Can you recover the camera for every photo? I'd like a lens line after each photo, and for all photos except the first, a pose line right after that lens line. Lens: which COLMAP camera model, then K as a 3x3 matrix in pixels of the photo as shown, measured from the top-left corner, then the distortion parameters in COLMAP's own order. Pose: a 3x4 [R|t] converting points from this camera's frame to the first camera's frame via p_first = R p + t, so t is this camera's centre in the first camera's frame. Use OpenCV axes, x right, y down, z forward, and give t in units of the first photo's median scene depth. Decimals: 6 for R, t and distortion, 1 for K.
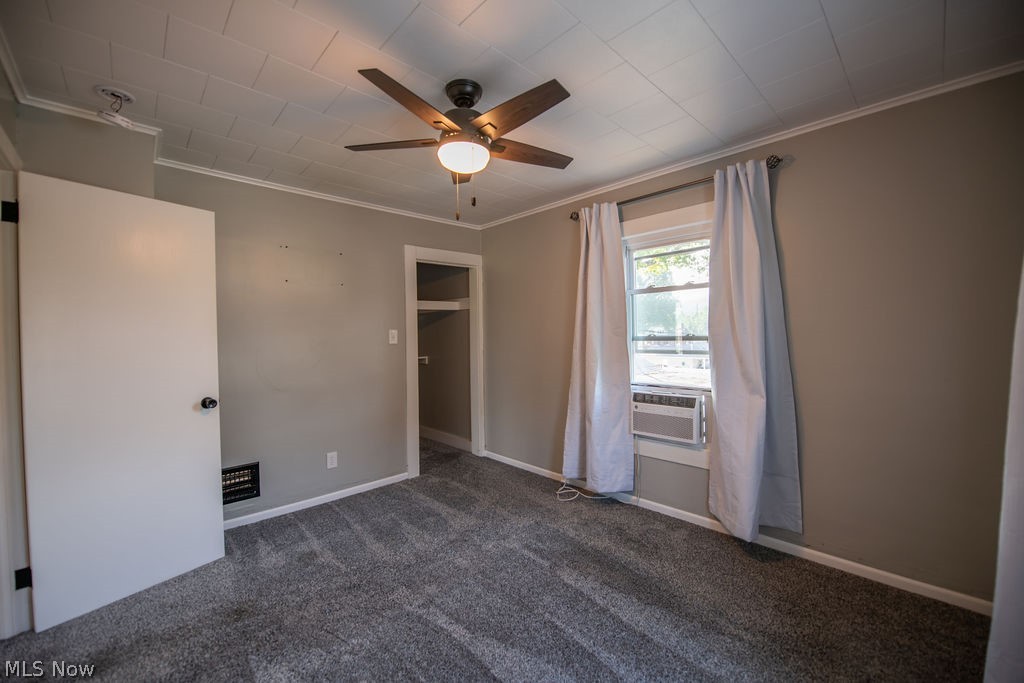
lens RADIAL K [[406.8, 0, 513.7], [0, 406.8, 336.5], [0, 0, 1]] dist [-0.014567, -0.002848]
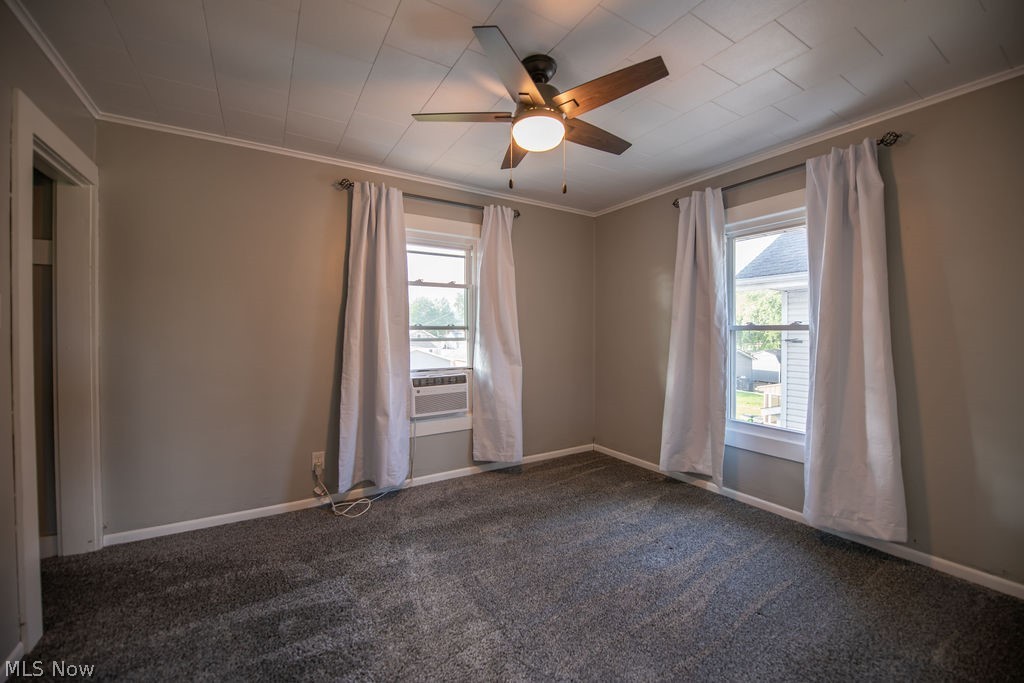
lens RADIAL K [[406.8, 0, 513.7], [0, 406.8, 336.5], [0, 0, 1]] dist [-0.014567, -0.002848]
pose [[0.212036, 0.002515, 0.977259, -0.691133], [0.007458, 0.999963, -0.004191, 0.035810], [-0.977233, 0.008177, 0.212009, 0.533665]]
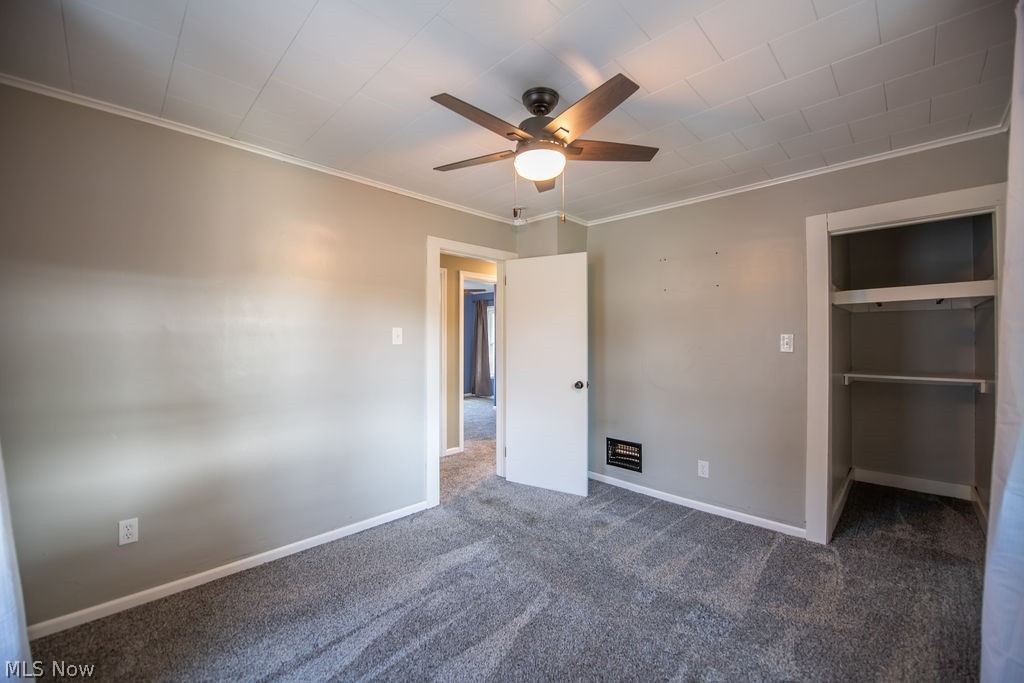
lens RADIAL K [[406.8, 0, 513.7], [0, 406.8, 336.5], [0, 0, 1]] dist [-0.014567, -0.002848]
pose [[0.038529, 0.008151, -0.999224, 0.549215], [-0.015916, 0.999845, 0.007542, -0.010874], [0.999131, 0.015613, 0.038653, 0.563682]]
